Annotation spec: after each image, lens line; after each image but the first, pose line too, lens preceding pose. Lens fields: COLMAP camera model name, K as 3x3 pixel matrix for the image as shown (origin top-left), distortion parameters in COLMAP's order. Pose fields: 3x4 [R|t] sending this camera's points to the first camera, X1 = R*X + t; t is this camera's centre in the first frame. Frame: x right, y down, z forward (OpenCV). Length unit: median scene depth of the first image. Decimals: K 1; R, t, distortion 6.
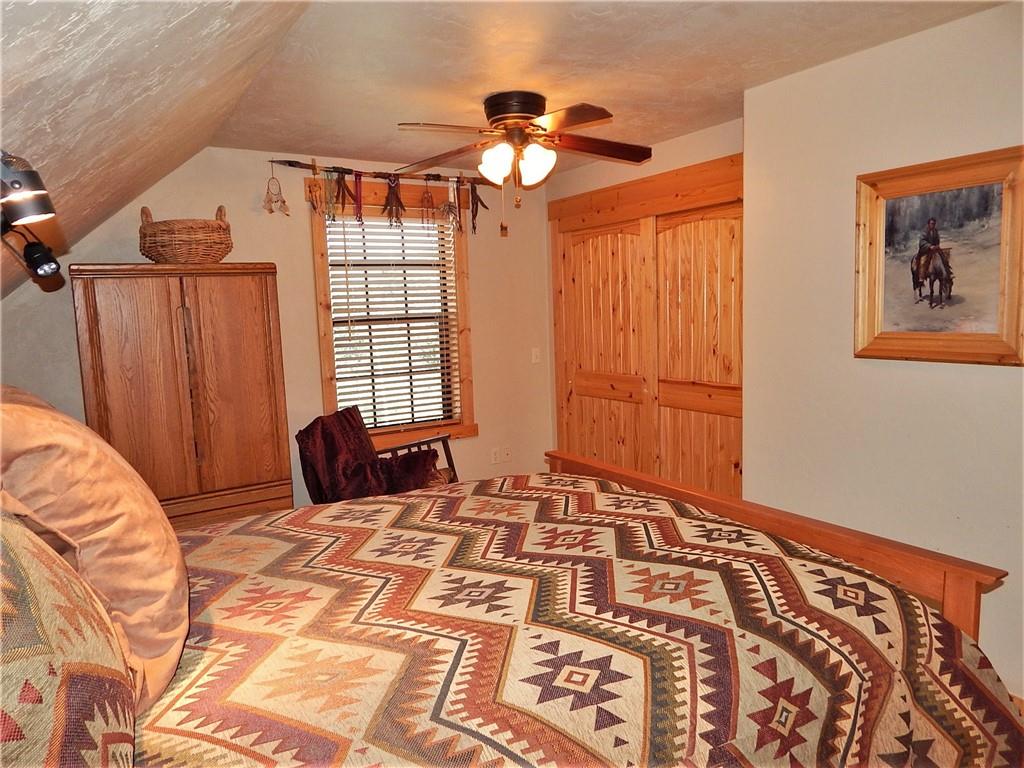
lens RADIAL K [[686.9, 0, 517.2], [0, 686.9, 383.1], [0, 0, 1]] dist [0.010494, -0.000988]
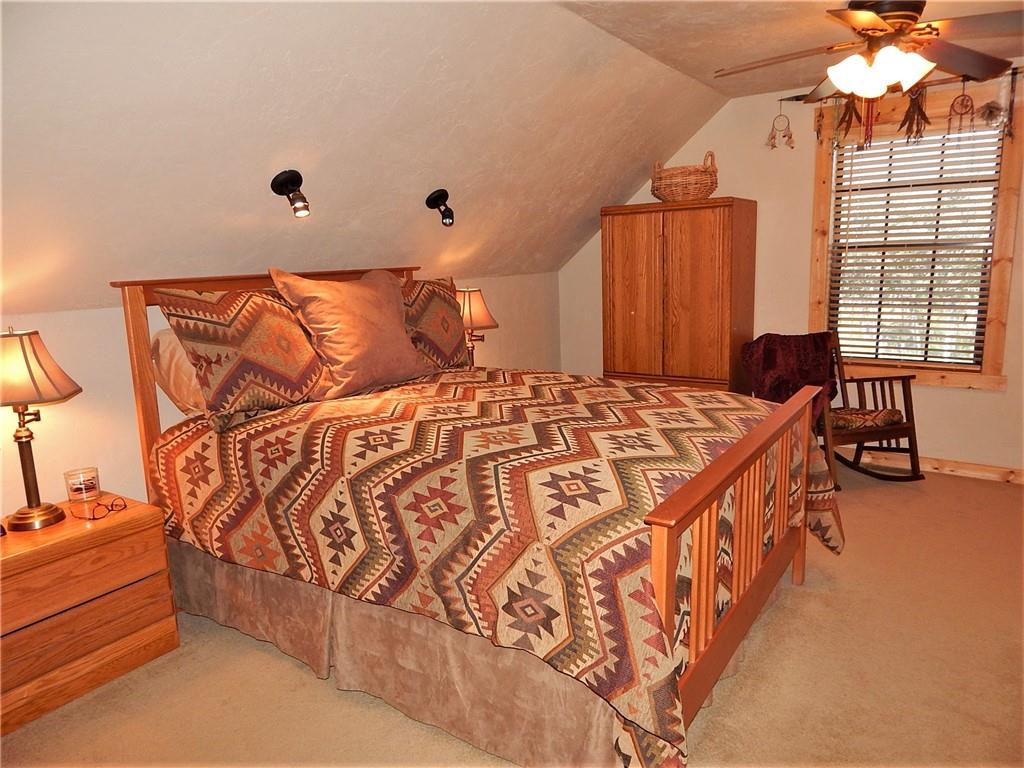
lens RADIAL K [[686.9, 0, 517.2], [0, 686.9, 383.1], [0, 0, 1]] dist [0.010494, -0.000988]
pose [[0.421324, 0.188174, -0.887174, 0.618642], [-0.088888, 0.982096, 0.166094, -0.024992], [0.902544, 0.008880, 0.430506, 0.168737]]
